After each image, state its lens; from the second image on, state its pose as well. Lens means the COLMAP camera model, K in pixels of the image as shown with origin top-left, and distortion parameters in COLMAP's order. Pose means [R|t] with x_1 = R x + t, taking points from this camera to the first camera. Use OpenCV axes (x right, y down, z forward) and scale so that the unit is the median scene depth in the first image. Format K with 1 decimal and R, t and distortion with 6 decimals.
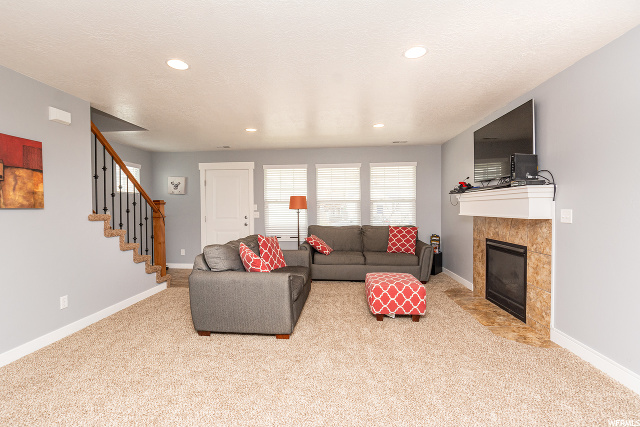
lens RADIAL K [[284.0, 0, 315.4], [0, 284.0, 212.5], [0, 0, 1]] dist [-0.002038, -0.000761]
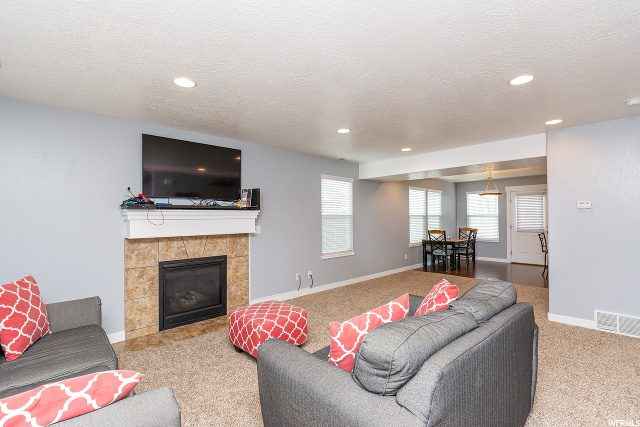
lens RADIAL K [[301.5, 0, 320.0], [0, 301.5, 213.5], [0, 0, 1]] dist [0.001035, 0.000139]
pose [[-0.758245, 0.019579, 0.651676, -0.389113], [0.022569, 0.999738, -0.003776, -0.045509], [-0.651579, 0.011845, -0.758488, 1.382166]]
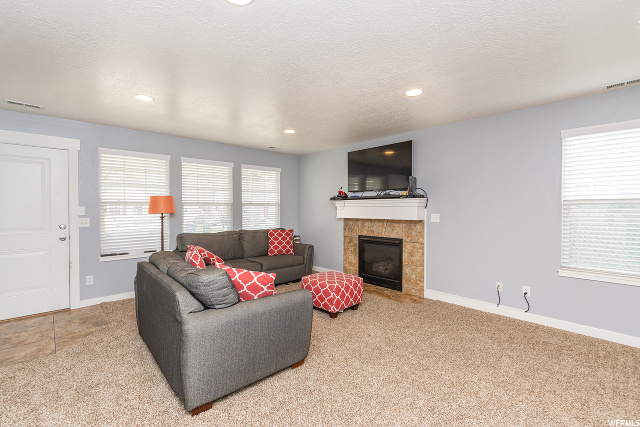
lens RADIAL K [[284.0, 0, 315.4], [0, 284.0, 212.5], [0, 0, 1]] dist [-0.002038, -0.000761]
pose [[0.671217, -0.004298, 0.741249, -0.501500], [0.007928, 0.999968, -0.001380, -0.013623], [-0.741219, 0.006803, 0.671229, 0.269685]]
